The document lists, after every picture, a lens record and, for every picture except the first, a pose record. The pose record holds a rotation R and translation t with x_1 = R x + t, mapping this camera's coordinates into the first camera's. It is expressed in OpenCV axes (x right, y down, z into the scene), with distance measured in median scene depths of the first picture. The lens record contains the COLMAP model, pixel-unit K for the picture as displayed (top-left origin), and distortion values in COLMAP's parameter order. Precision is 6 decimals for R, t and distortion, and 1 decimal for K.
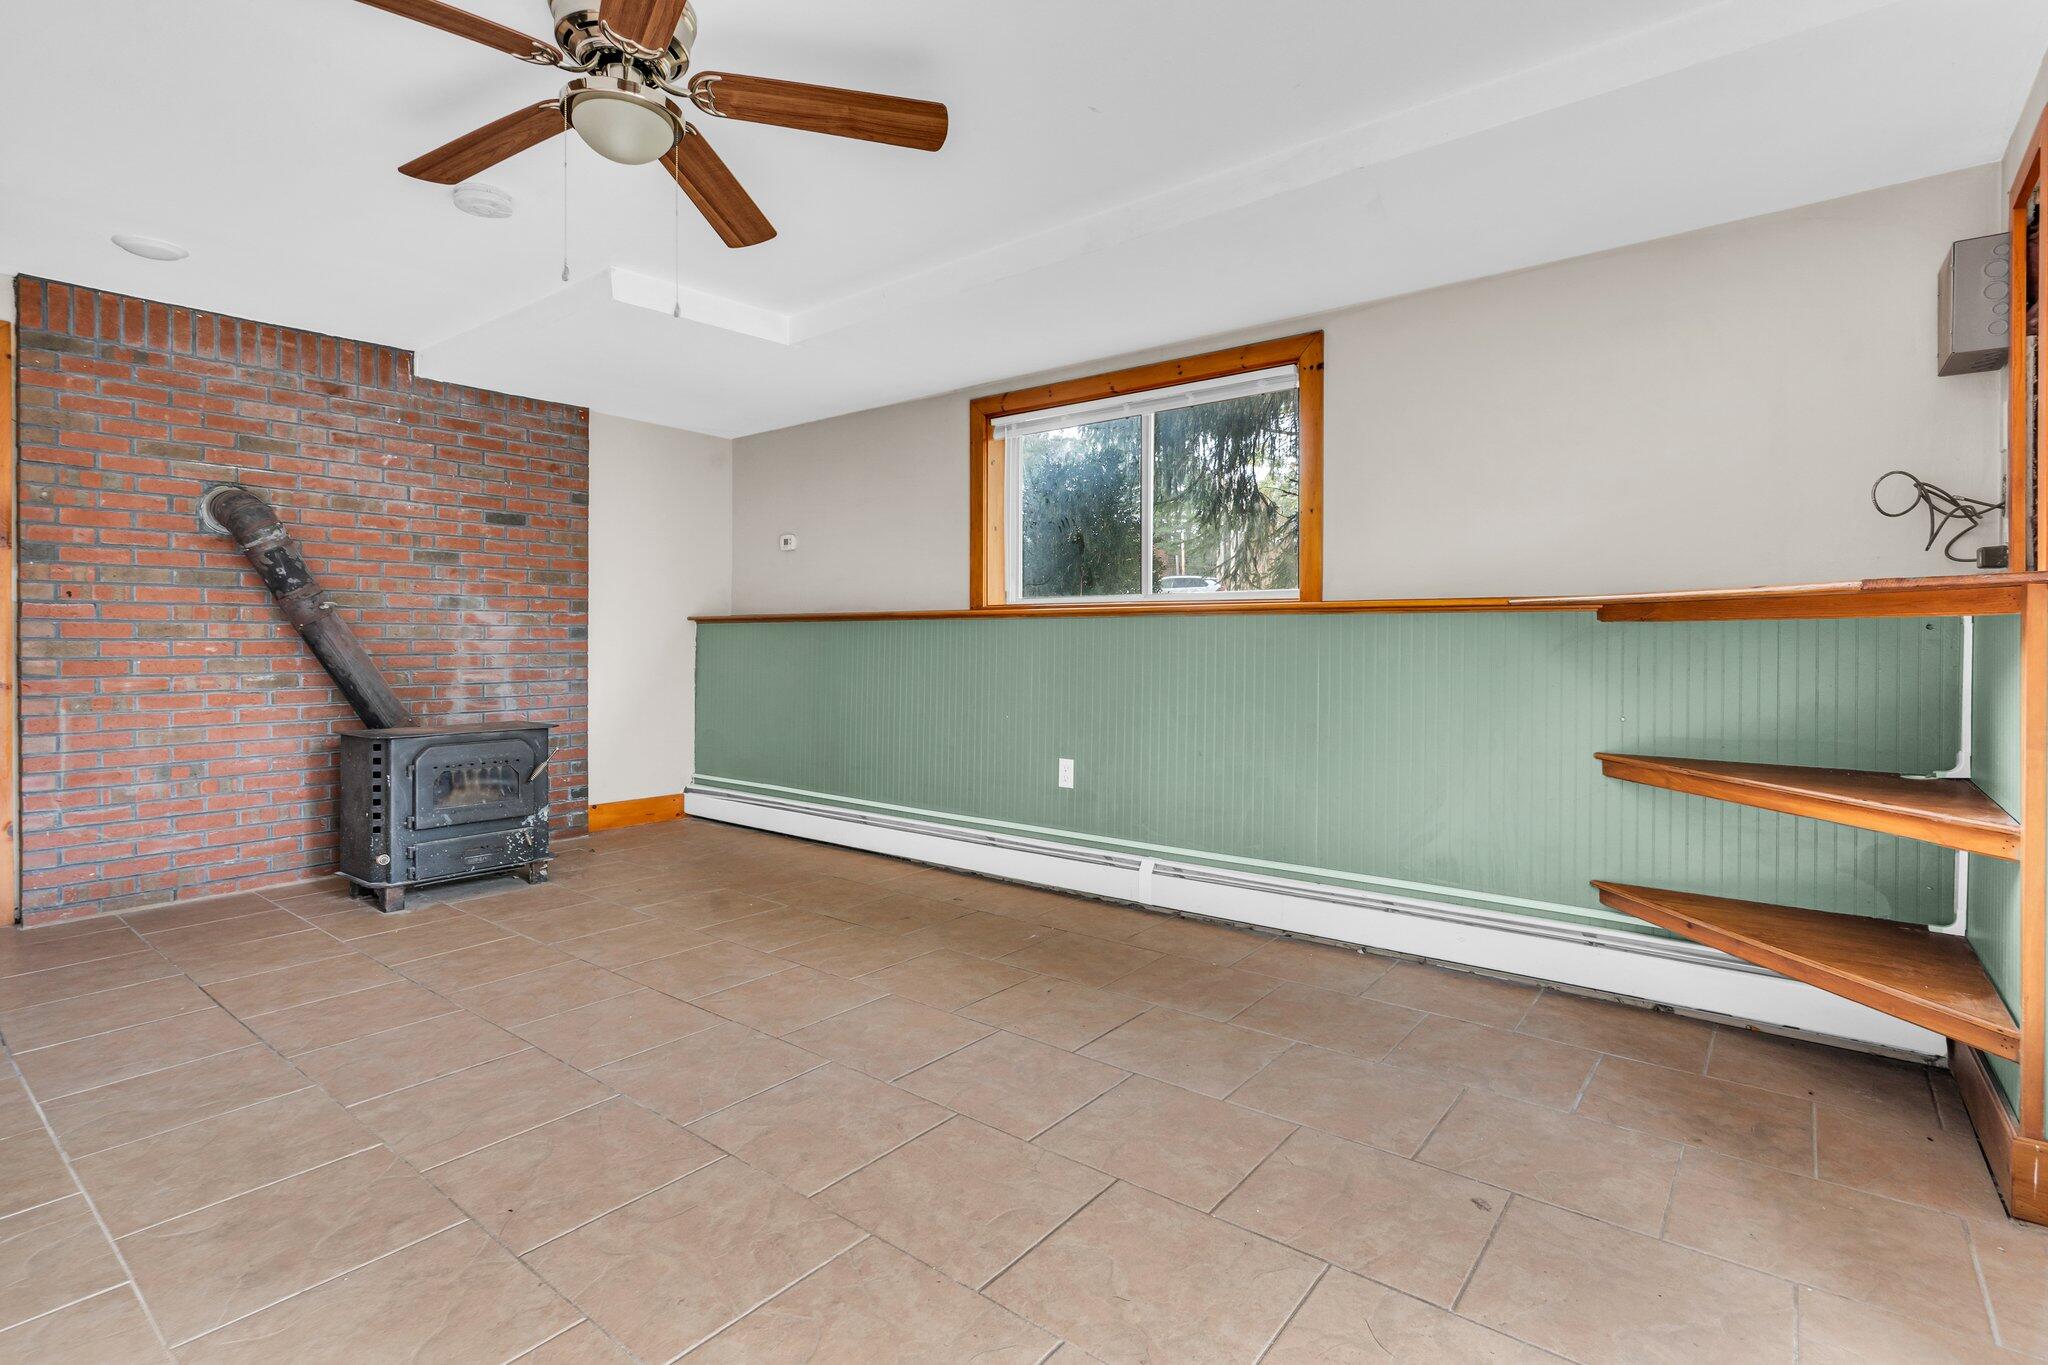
lens RADIAL K [[965.3, 0, 1047.2], [0, 965.3, 627.3], [0, 0, 1]] dist [-0.004408, 0.000275]
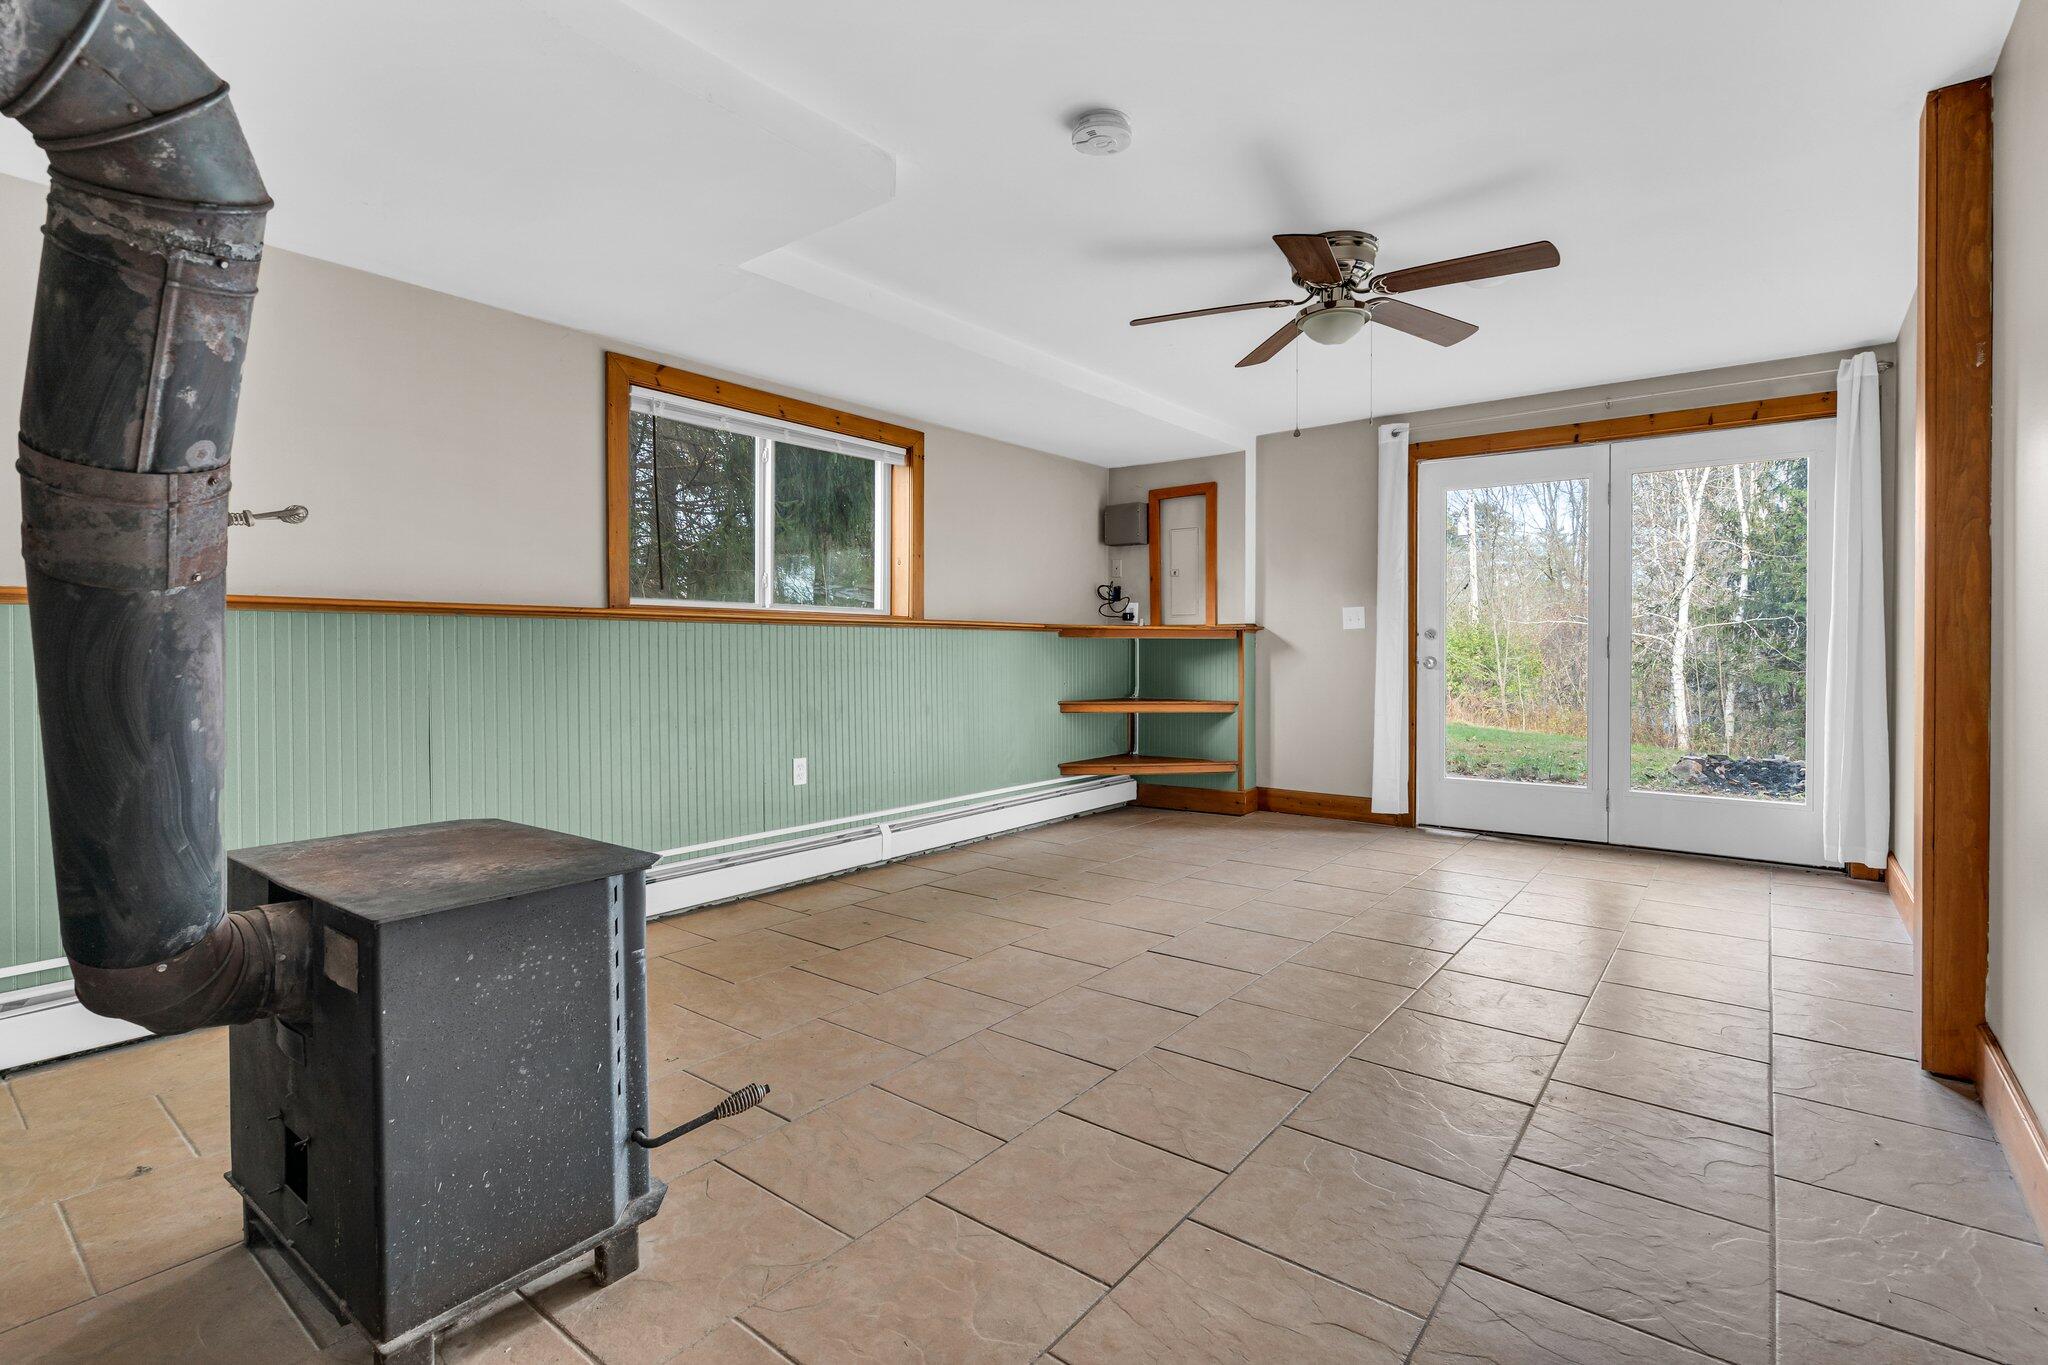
lens RADIAL K [[898.4, 0, 1023.3], [0, 898.4, 654.3], [0, 0, 1]] dist [-0.001240, 0.000034]
pose [[0.041439, -0.007886, 0.999110, -0.717316], [-0.011670, 0.999897, 0.008376, 0.007931], [-0.999073, -0.012007, 0.041343, 0.535269]]
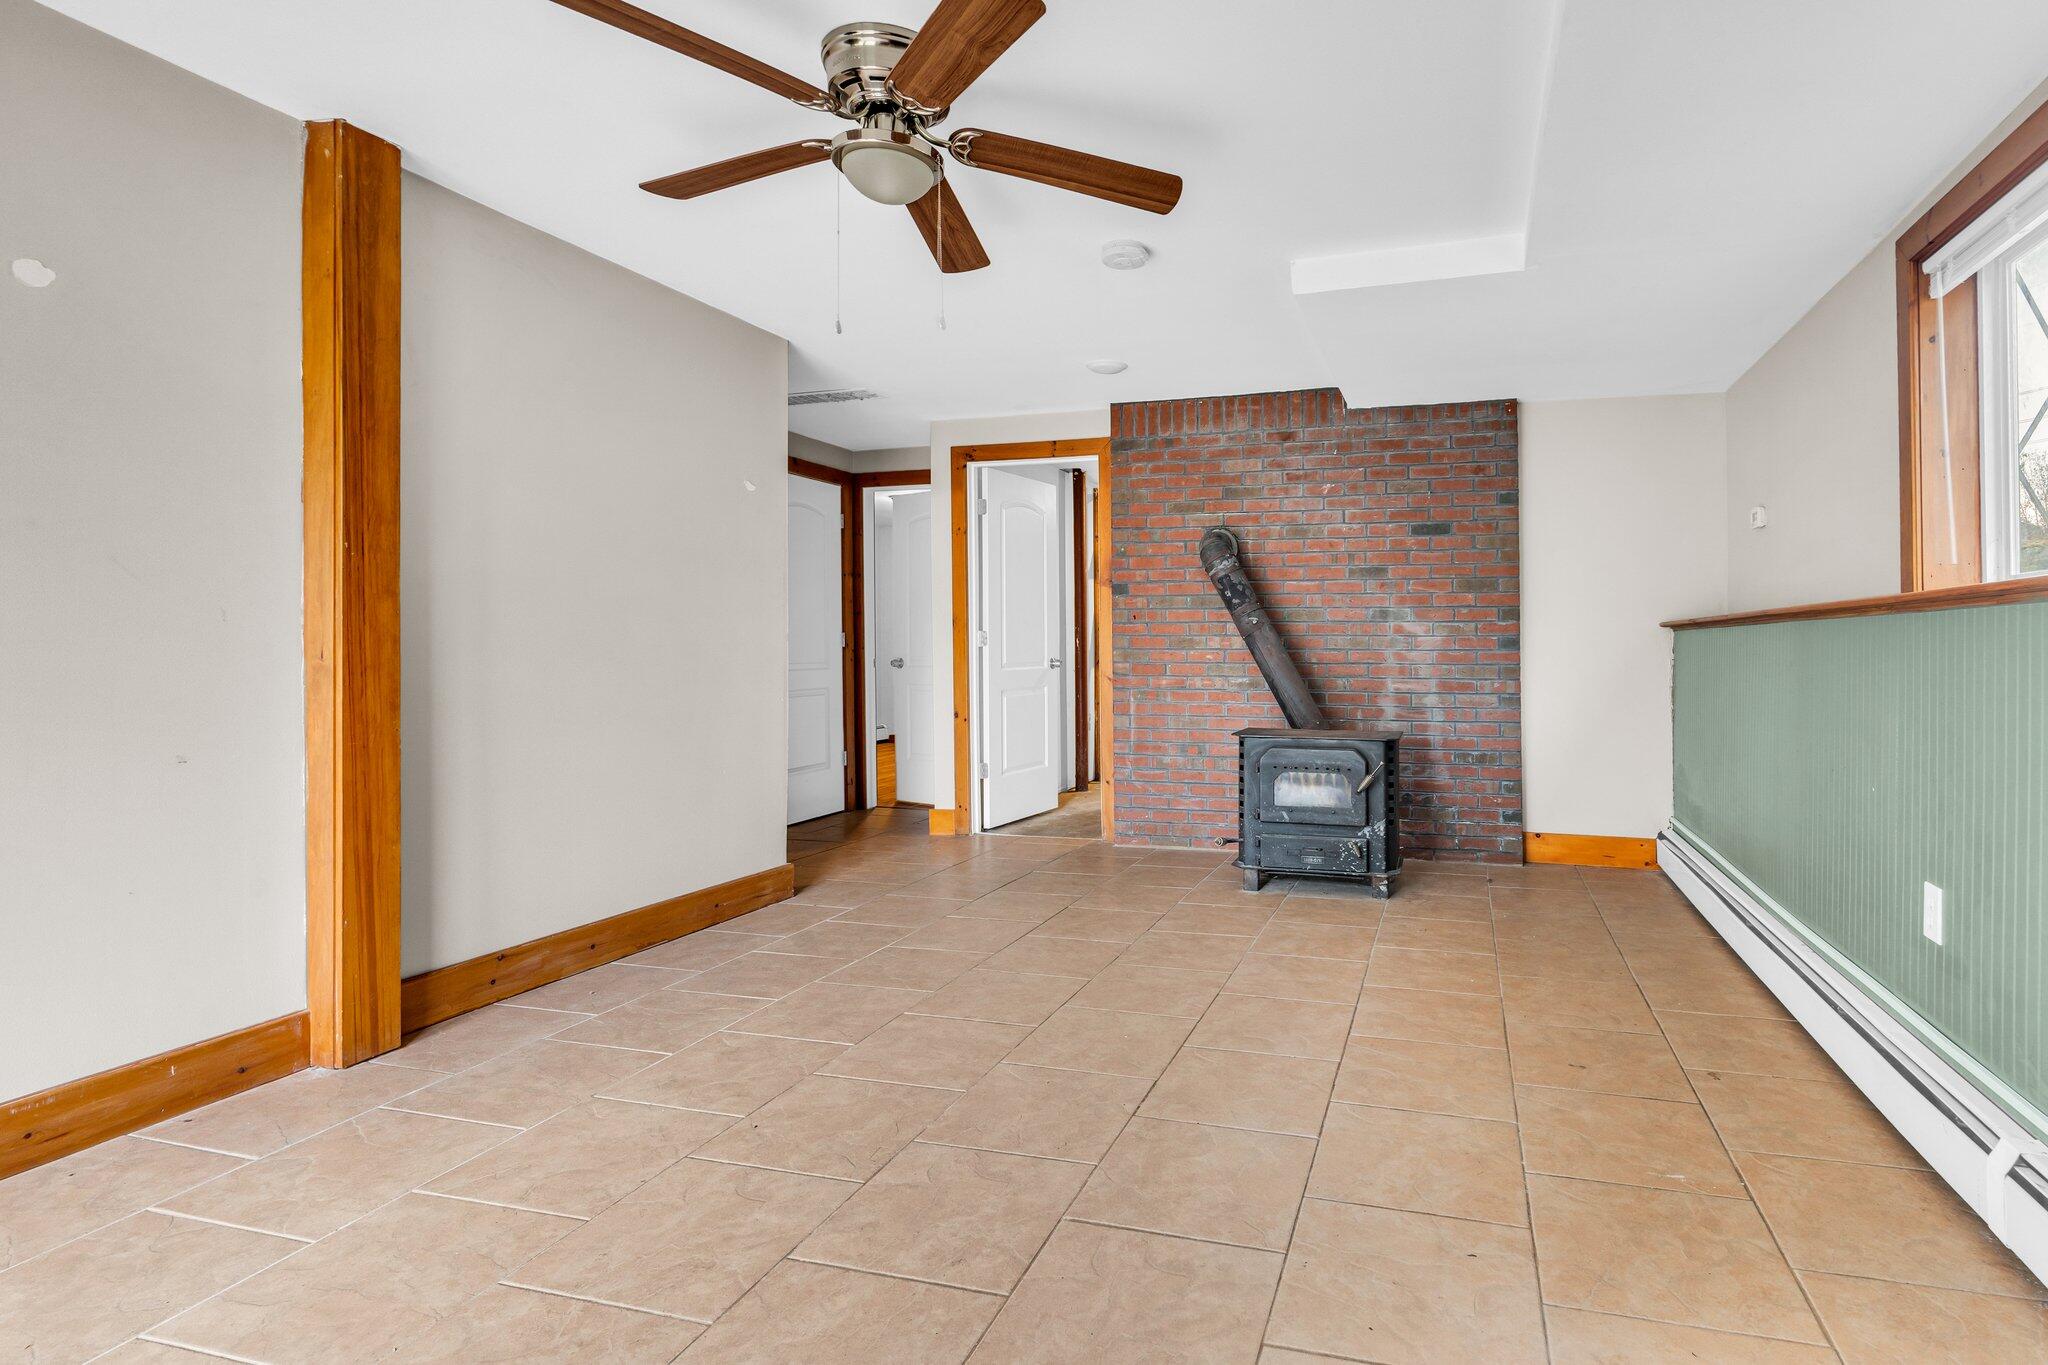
lens RADIAL K [[965.3, 0, 1047.2], [0, 965.3, 627.3], [0, 0, 1]] dist [-0.004408, 0.000275]
pose [[0.404766, -0.019296, -0.914217, 0.223595], [0.009100, 0.999813, -0.017073, 0.003112], [0.914375, -0.001409, 0.404866, 0.272456]]
